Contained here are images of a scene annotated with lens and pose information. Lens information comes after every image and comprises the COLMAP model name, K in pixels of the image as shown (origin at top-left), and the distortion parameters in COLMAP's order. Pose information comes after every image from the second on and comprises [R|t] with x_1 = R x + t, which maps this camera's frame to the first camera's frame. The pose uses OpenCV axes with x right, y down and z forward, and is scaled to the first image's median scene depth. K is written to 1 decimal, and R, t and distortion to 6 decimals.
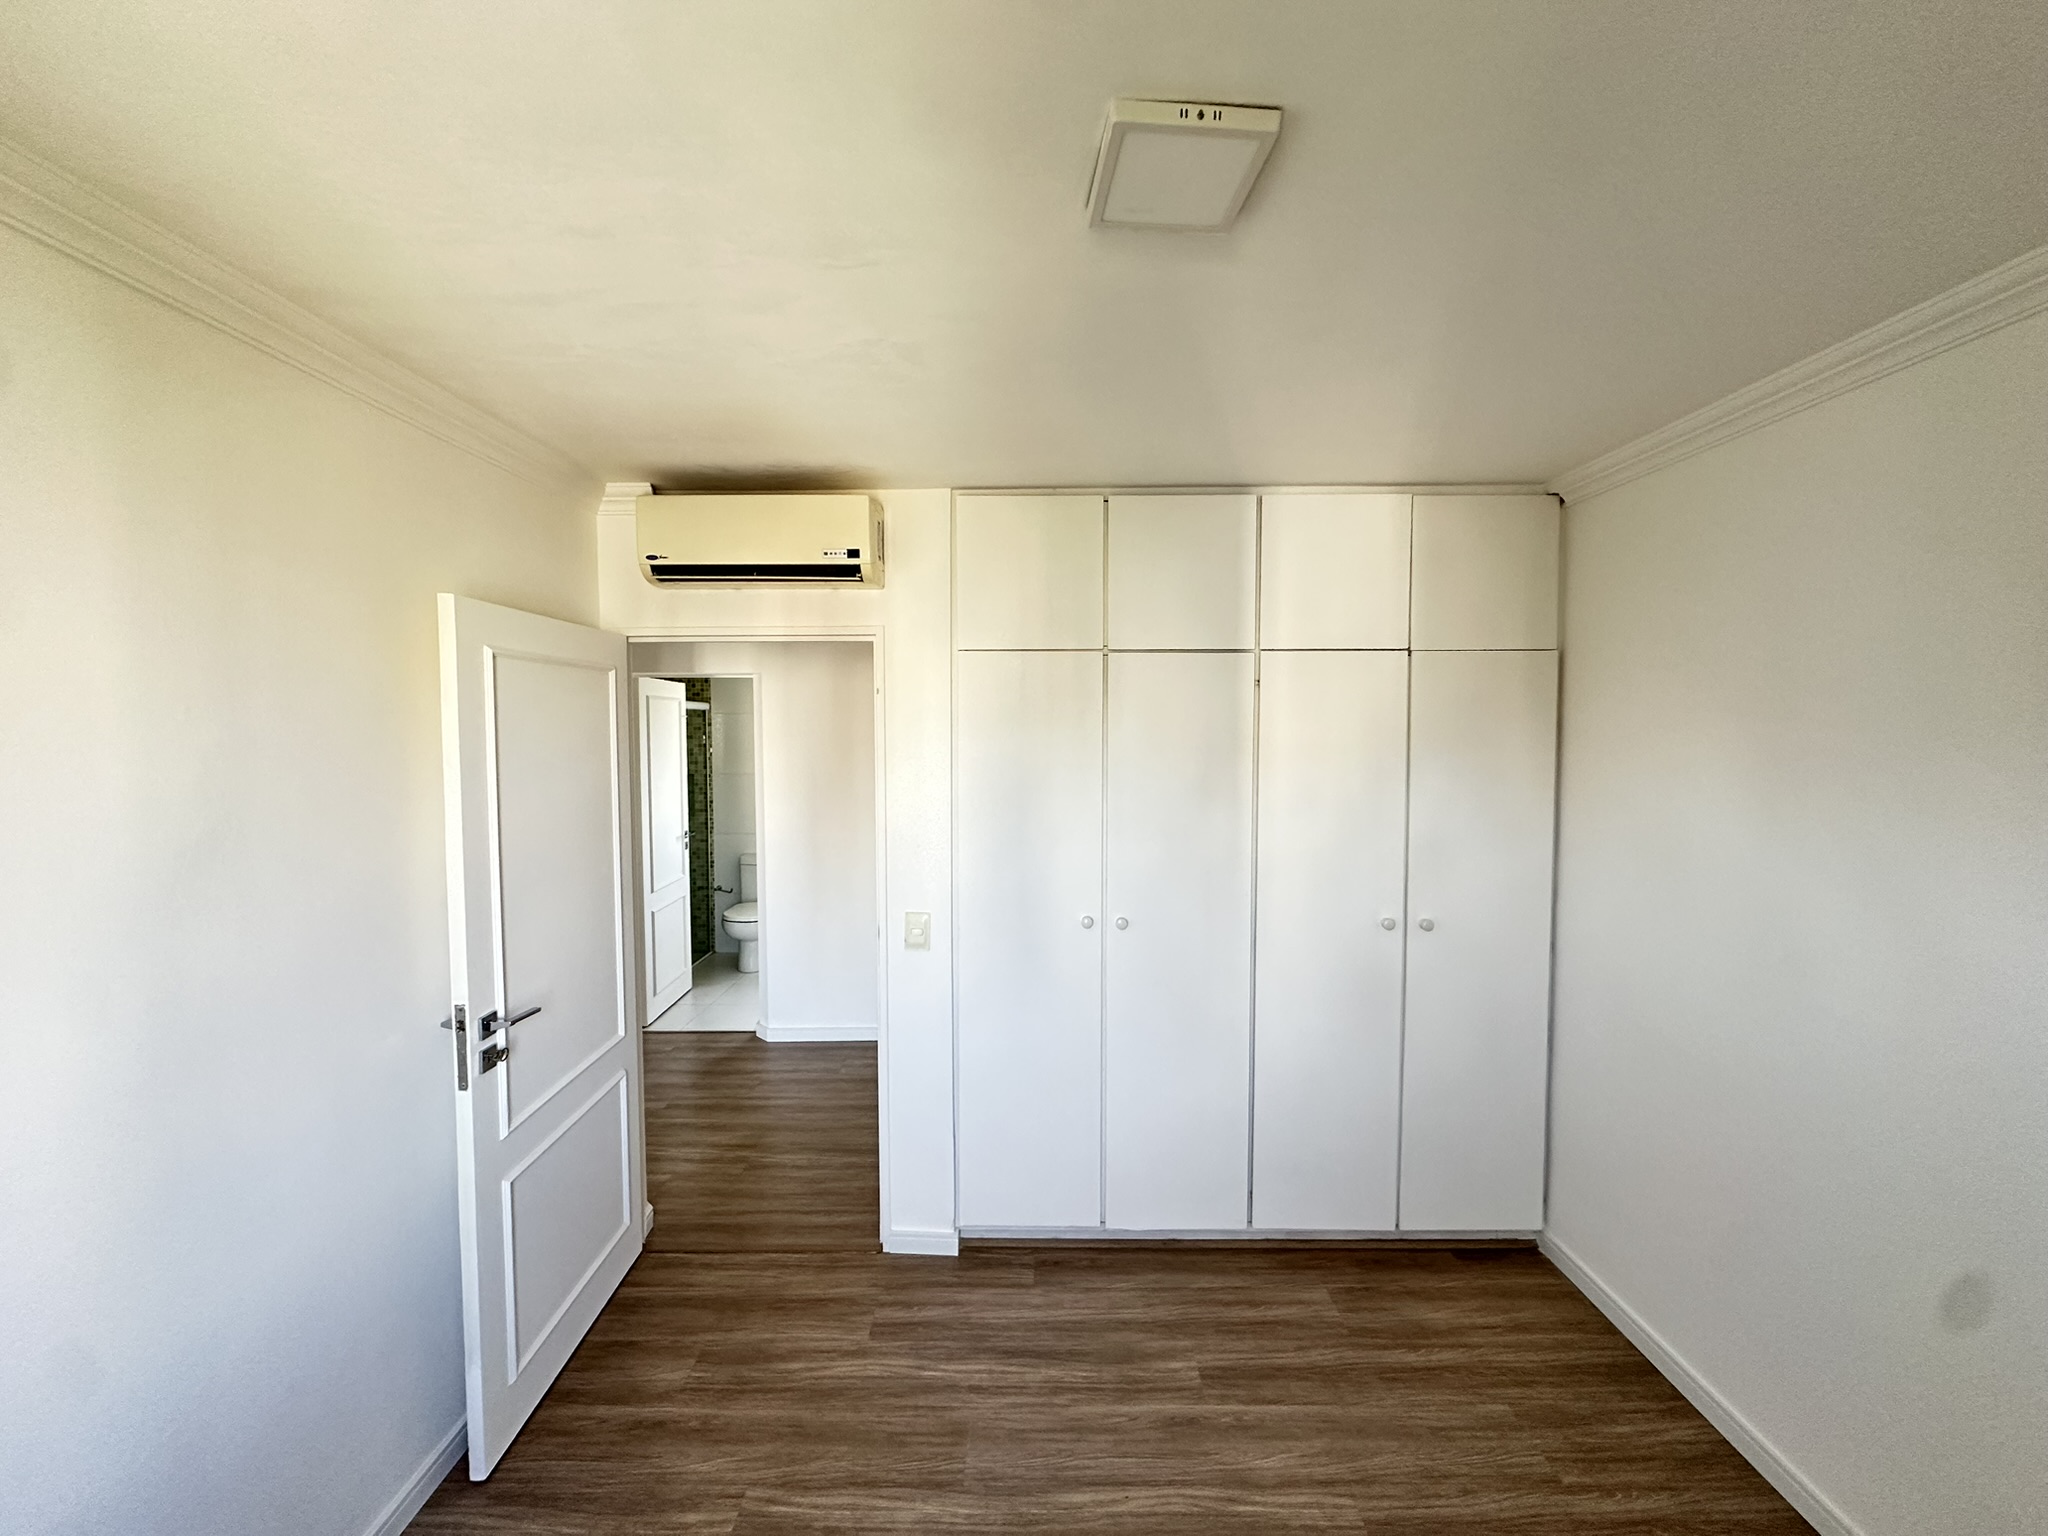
lens RADIAL K [[813.3, 0, 1028.7], [0, 813.3, 772.2], [0, 0, 1]] dist [-0.006185, 0.001665]
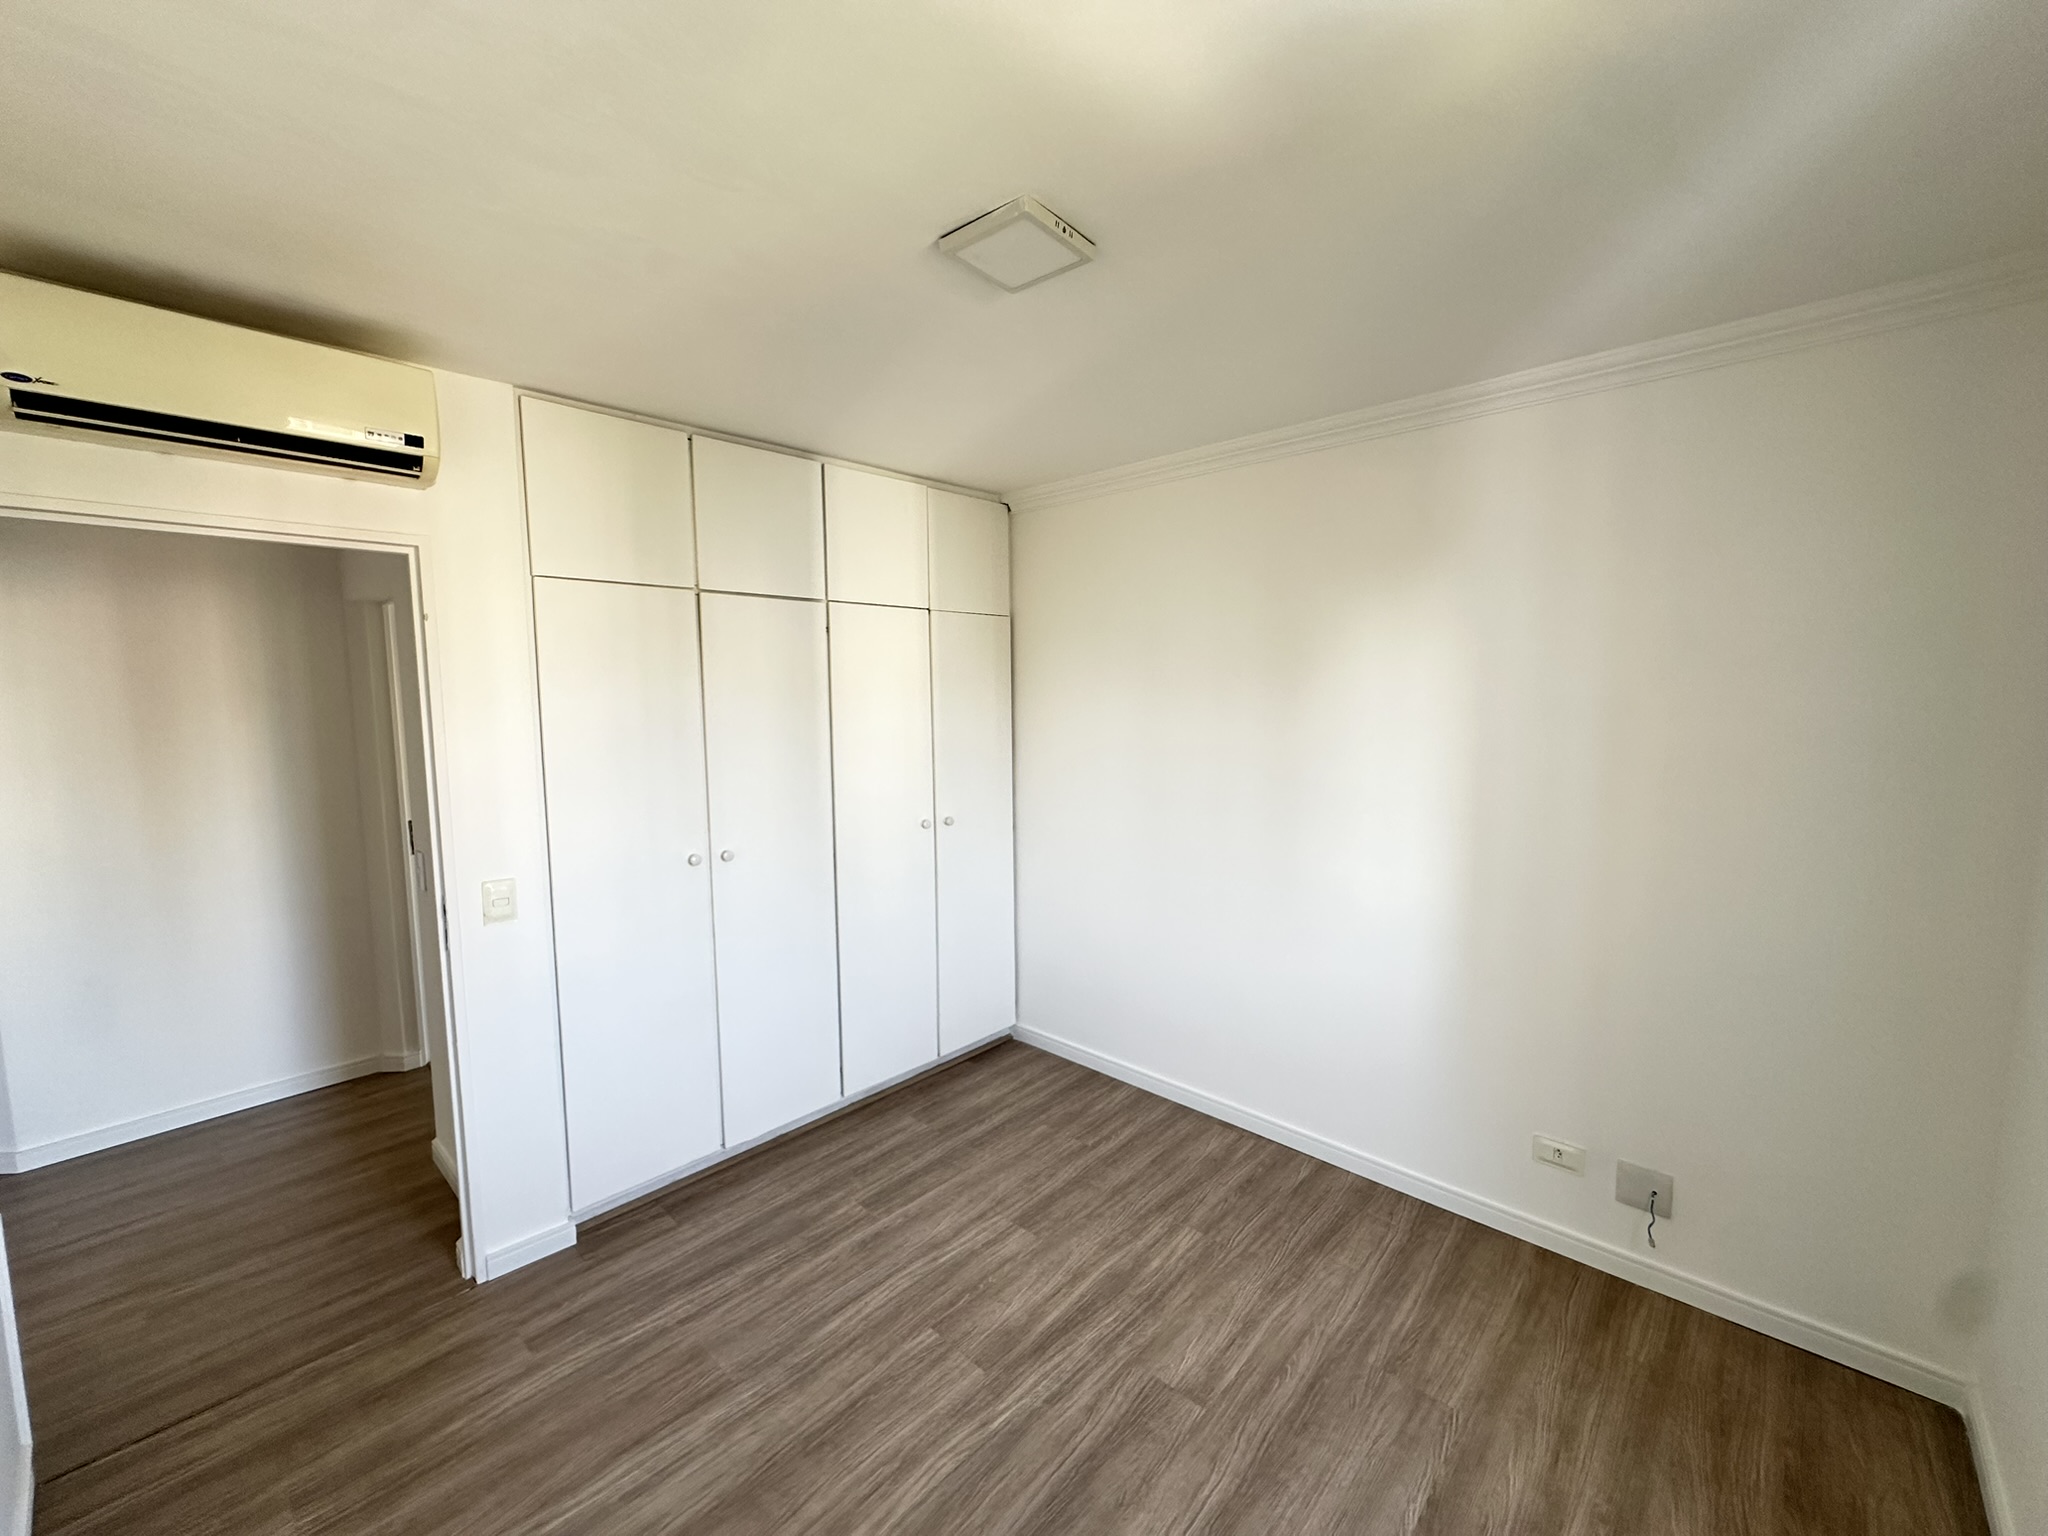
lens RADIAL K [[813.3, 0, 1024.2], [0, 813.3, 773.5], [0, 0, 1]] dist [-0.006185, 0.001665]
pose [[0.681962, -0.079197, 0.727087, -0.416107], [0.048345, 0.996827, 0.063233, 0.037202], [-0.729788, -0.007971, 0.683627, 0.009682]]
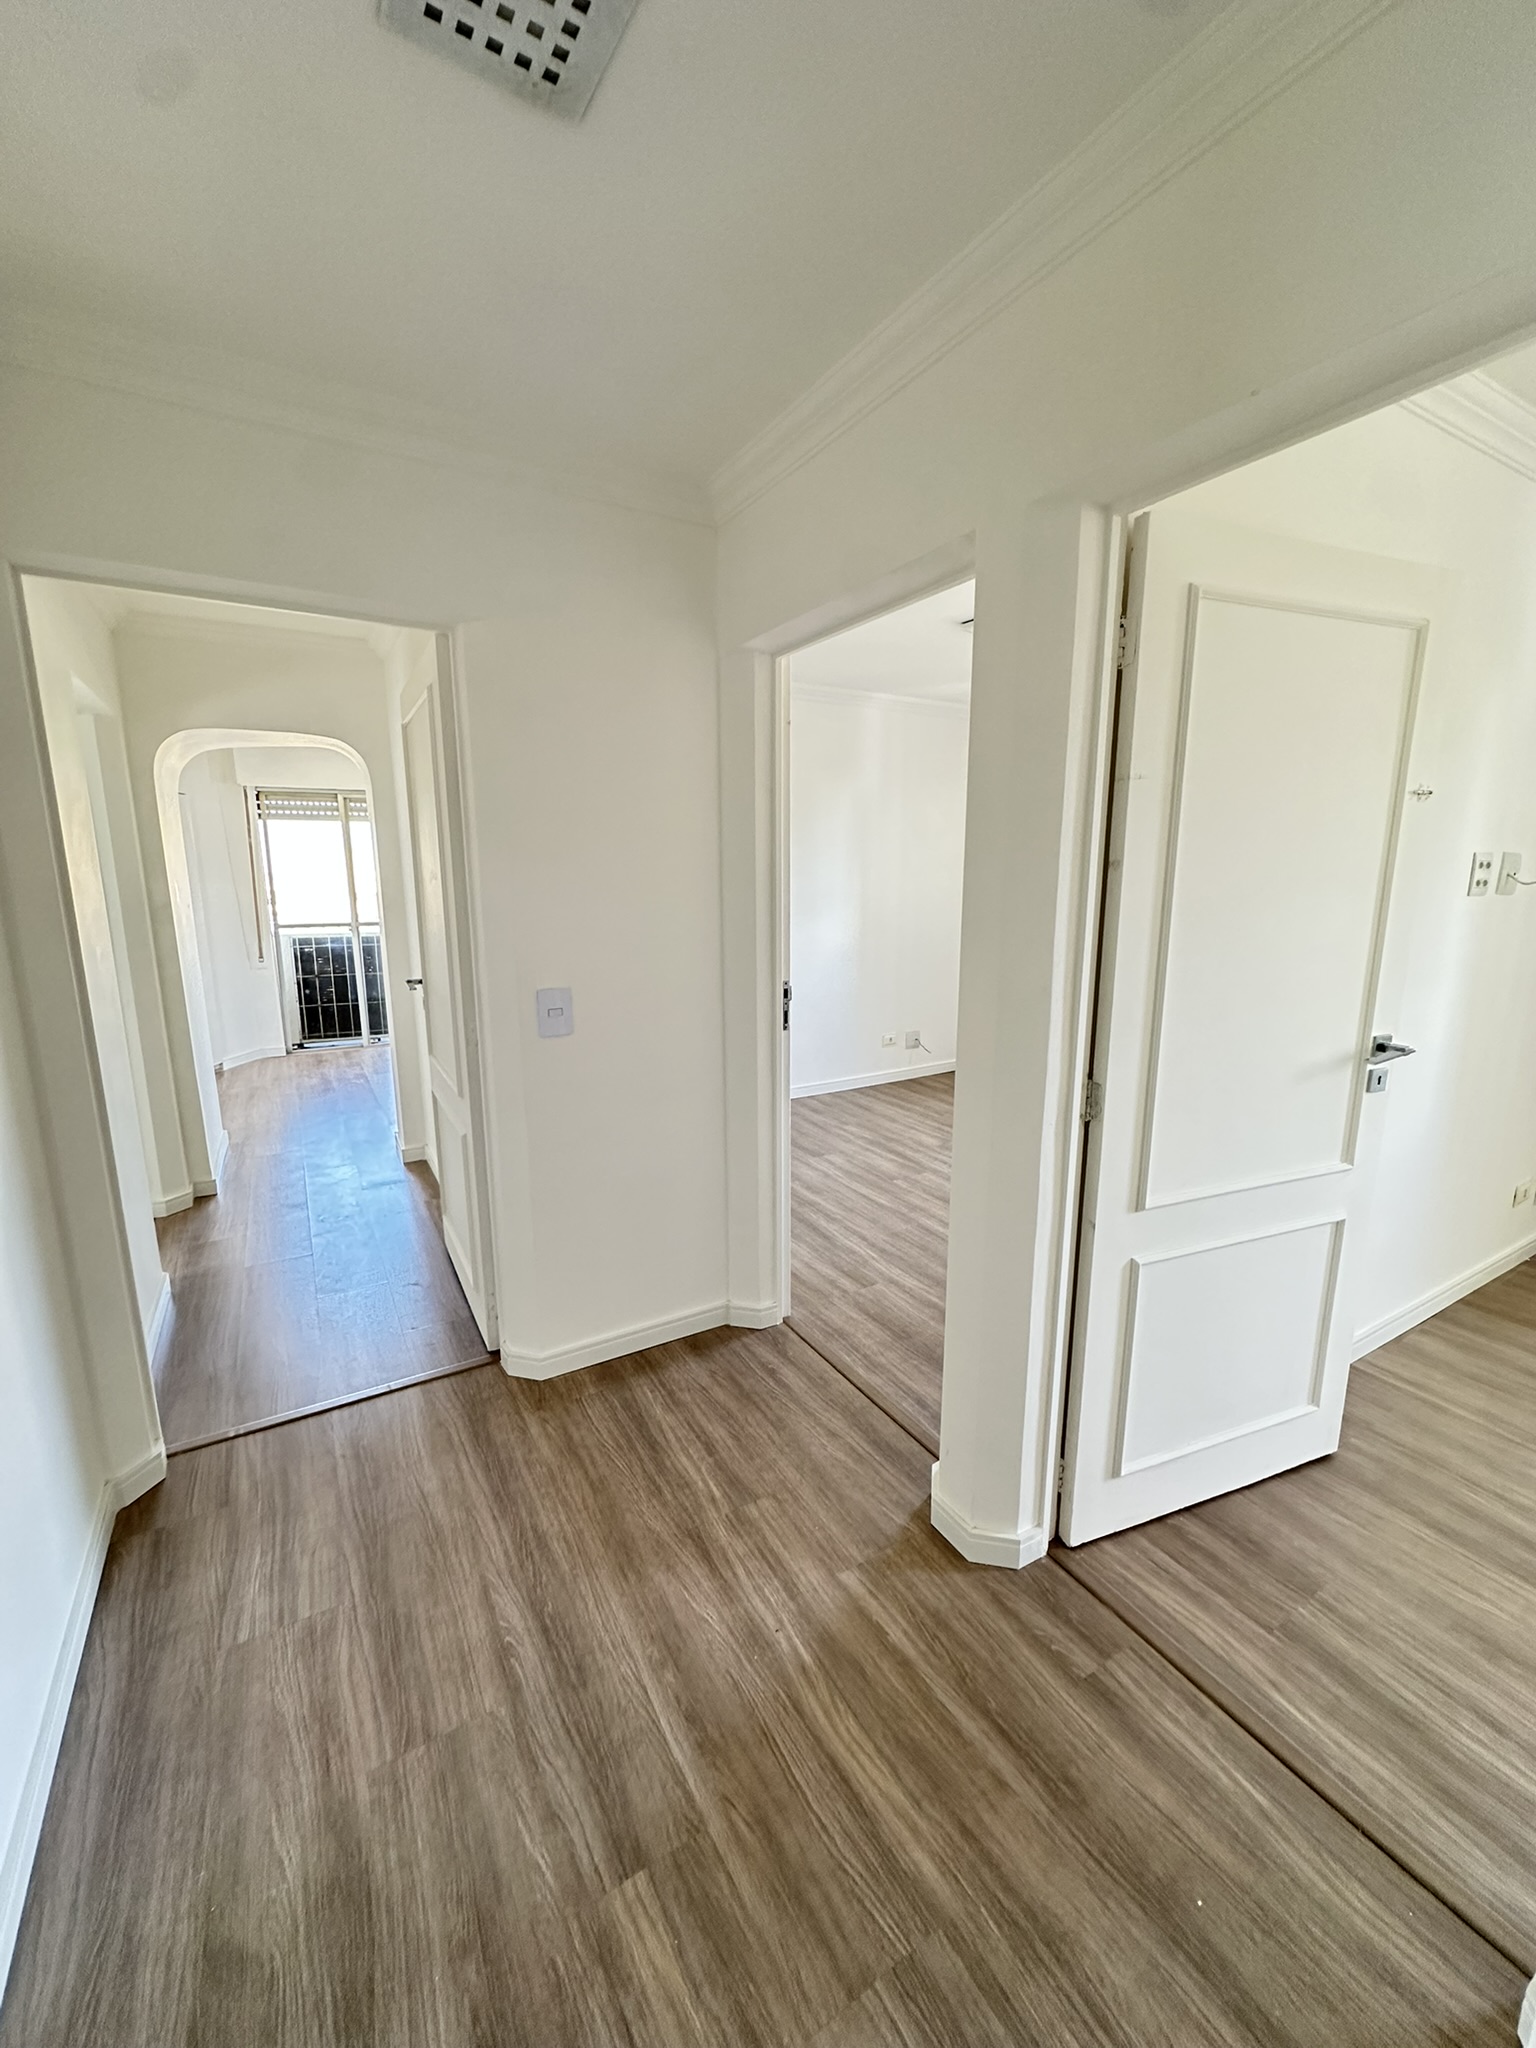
lens RADIAL K [[813.3, 0, 761.4], [0, 813.3, 1016.7], [0, 0, 1]] dist [-0.006185, 0.001665]
pose [[-0.501641, -0.145398, 0.852770, -1.089098], [0.062702, 0.977070, 0.203476, 0.035705], [-0.862801, 0.155542, -0.481021, 1.660194]]
